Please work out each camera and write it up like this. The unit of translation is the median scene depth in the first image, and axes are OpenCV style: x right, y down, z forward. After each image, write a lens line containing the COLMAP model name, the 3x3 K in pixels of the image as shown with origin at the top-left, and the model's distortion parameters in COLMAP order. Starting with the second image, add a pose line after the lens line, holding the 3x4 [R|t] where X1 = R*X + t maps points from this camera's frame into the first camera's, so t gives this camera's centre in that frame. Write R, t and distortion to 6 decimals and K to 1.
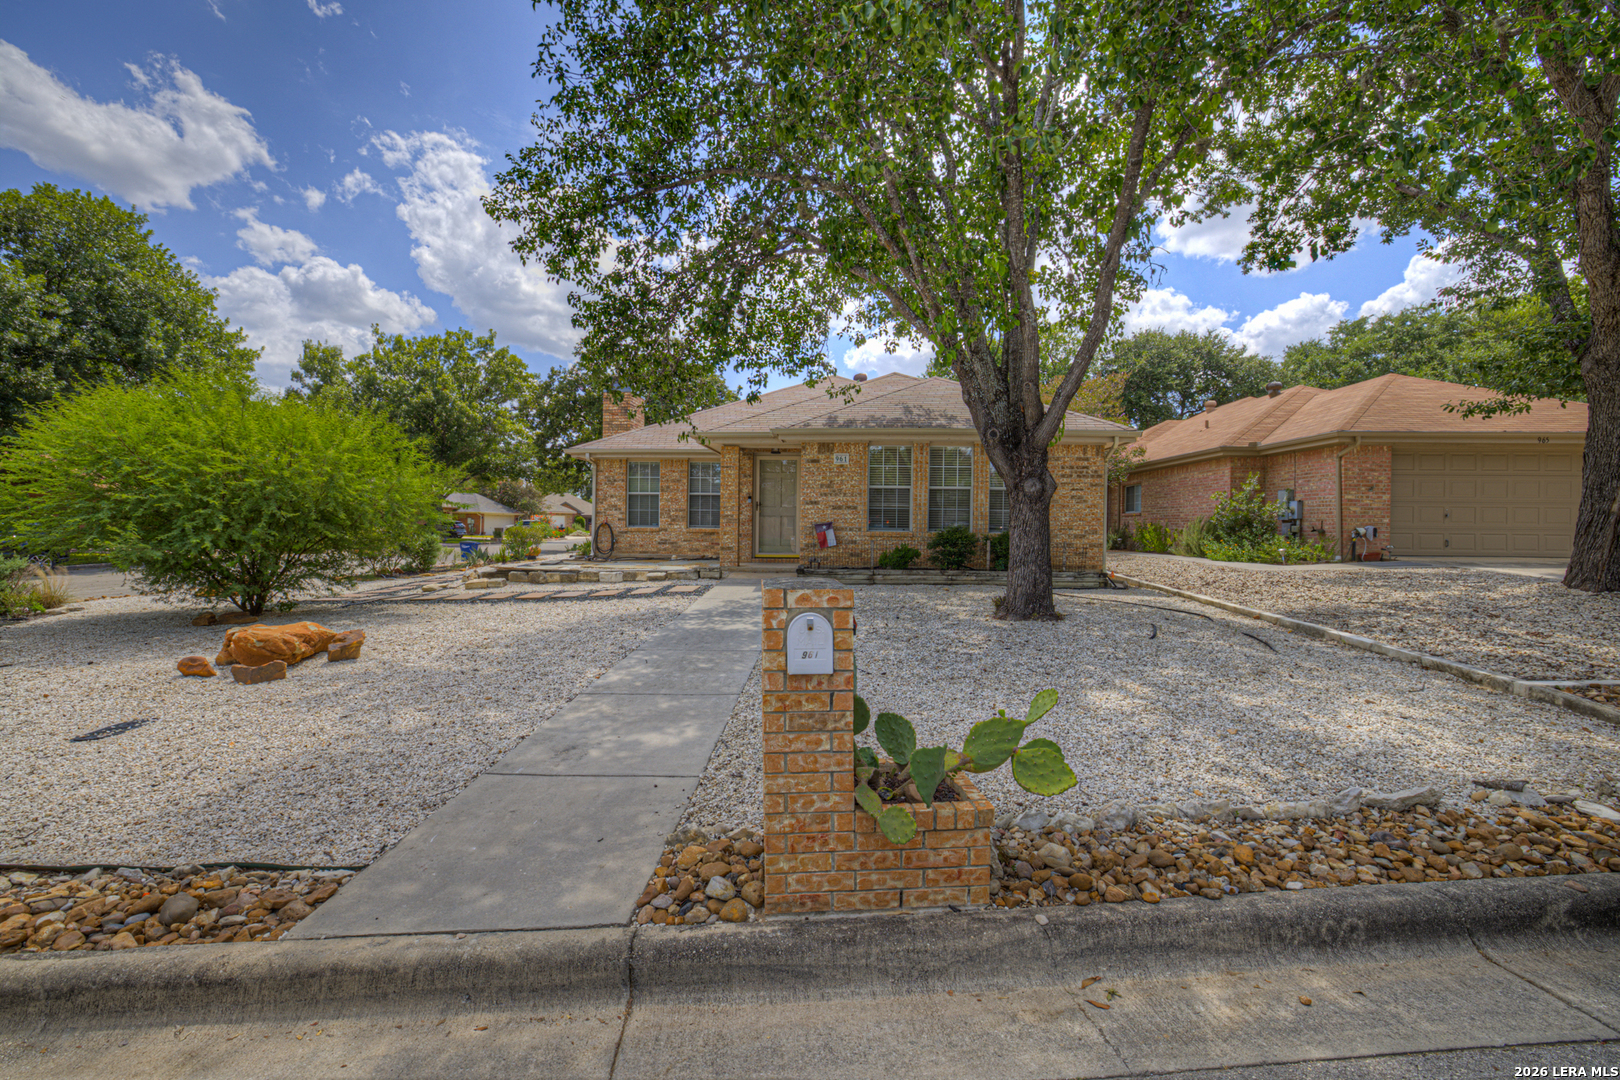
lens RADIAL K [[692.2, 0, 810.4], [0, 692.2, 528.9], [0, 0, 1]] dist [-0.023938, 0.006256]
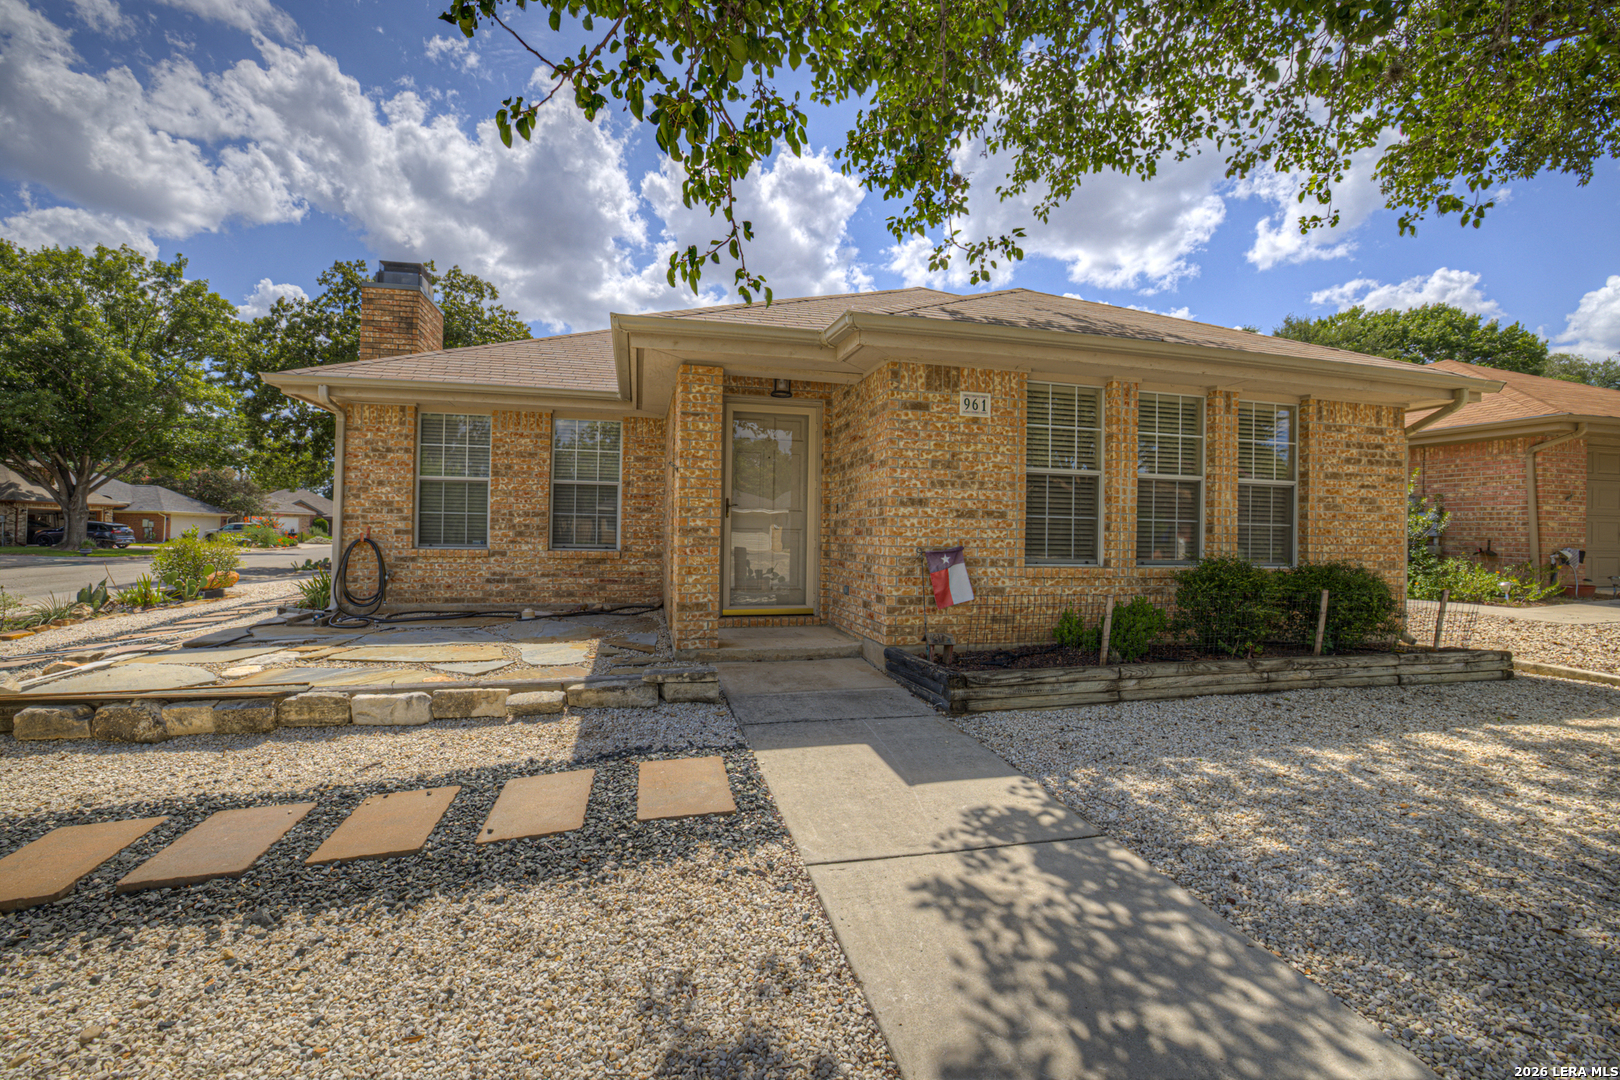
lens RADIAL K [[692.2, 0, 812.3], [0, 692.2, 528.5], [0, 0, 1]] dist [-0.023938, 0.006256]
pose [[0.955699, 0.005984, 0.294286, -0.110180], [-0.003673, 0.999958, -0.008404, -0.010310], [-0.294324, 0.006951, 0.955681, 0.355672]]
